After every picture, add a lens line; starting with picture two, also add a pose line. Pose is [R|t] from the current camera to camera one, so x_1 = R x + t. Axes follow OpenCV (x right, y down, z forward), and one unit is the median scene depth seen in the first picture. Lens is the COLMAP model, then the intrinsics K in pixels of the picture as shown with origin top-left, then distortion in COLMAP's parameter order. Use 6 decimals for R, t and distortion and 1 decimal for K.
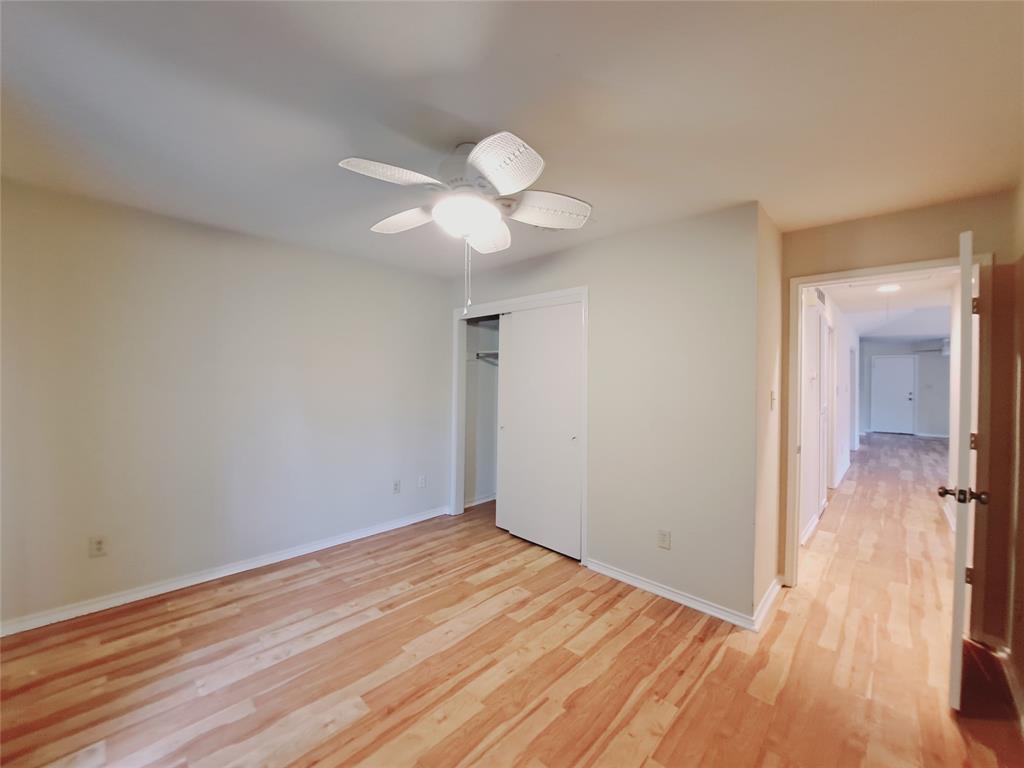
lens RADIAL K [[409.7, 0, 508.4], [0, 409.7, 384.0], [0, 0, 1]] dist [-0.024156, 0.001943]
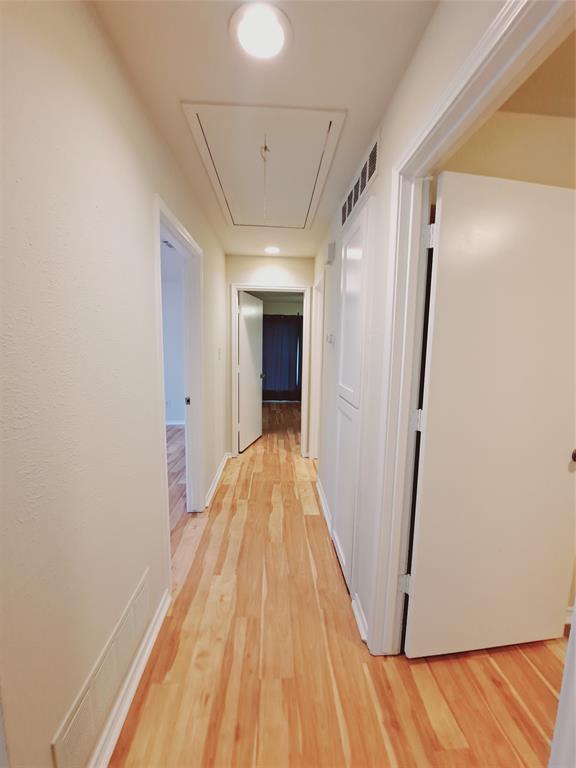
lens RADIAL K [[307.3, 0, 288.8], [0, 307.3, 382.5], [0, 0, 1]] dist [-0.024156, 0.001943]
pose [[-0.684335, 0.065800, -0.726192, 2.051674], [-0.035157, 0.991784, 0.122995, -0.006058], [0.728319, 0.109701, -0.676400, 2.191829]]
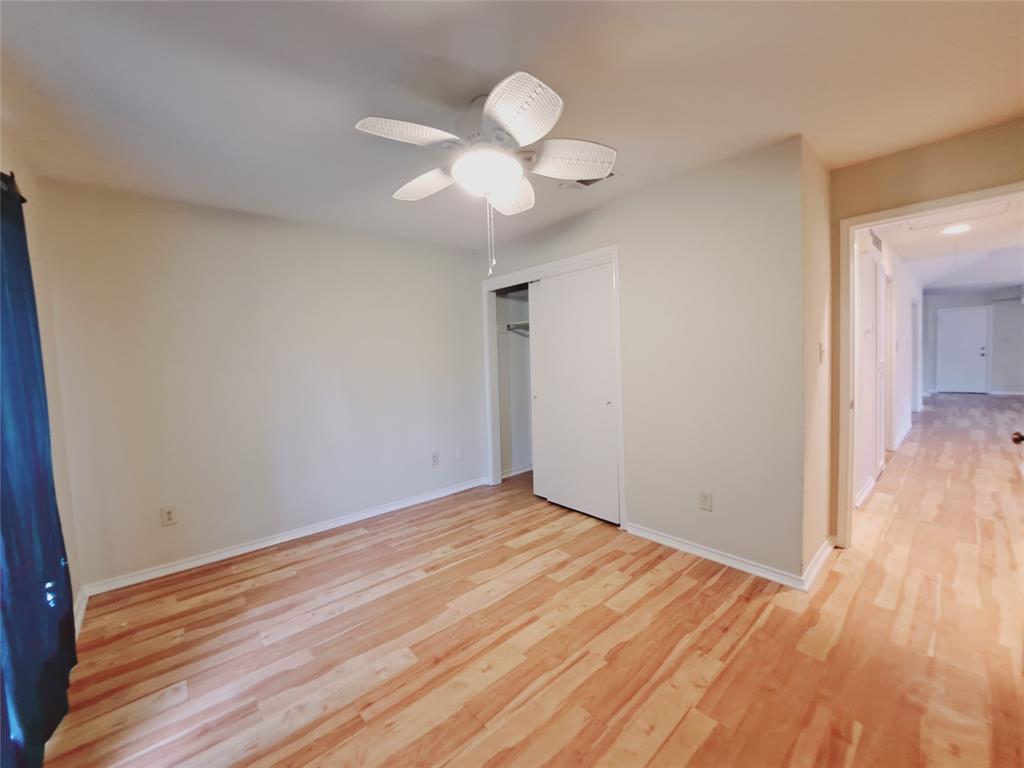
lens RADIAL K [[409.7, 0, 506.1], [0, 409.7, 384.5], [0, 0, 1]] dist [-0.024156, 0.001943]
pose [[0.994969, -0.042754, -0.090605, 0.008242], [0.047591, 0.997517, 0.051915, 0.034262], [0.088160, -0.055965, 0.994533, 0.004437]]
